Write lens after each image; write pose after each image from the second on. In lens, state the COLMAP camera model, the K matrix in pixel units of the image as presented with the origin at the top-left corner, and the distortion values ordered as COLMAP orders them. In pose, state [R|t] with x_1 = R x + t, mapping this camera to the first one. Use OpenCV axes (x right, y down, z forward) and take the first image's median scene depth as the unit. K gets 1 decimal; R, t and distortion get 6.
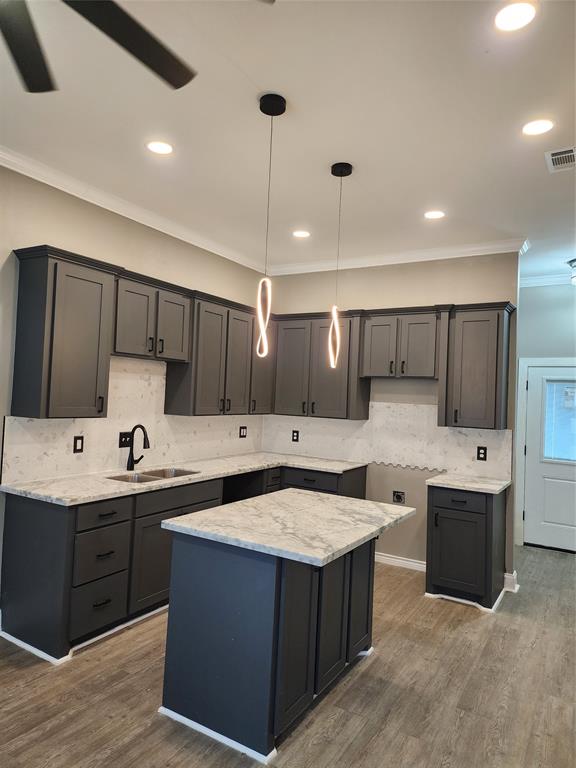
lens RADIAL K [[514.7, 0, 288.0], [0, 514.7, 384.0], [0, 0, 1]] dist [0.109035, -0.003395]
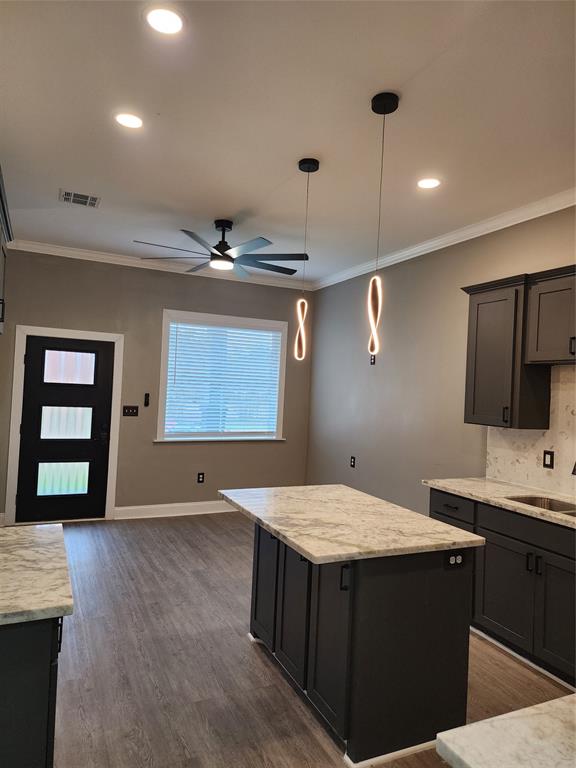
lens RADIAL K [[514.7, 0, 288.0], [0, 514.7, 384.0], [0, 0, 1]] dist [0.109035, -0.003395]
pose [[-0.540710, -0.081567, -0.837245, 0.857200], [-0.050890, 0.996637, -0.064229, 0.076927], [0.839668, 0.007878, -0.543043, 1.376783]]
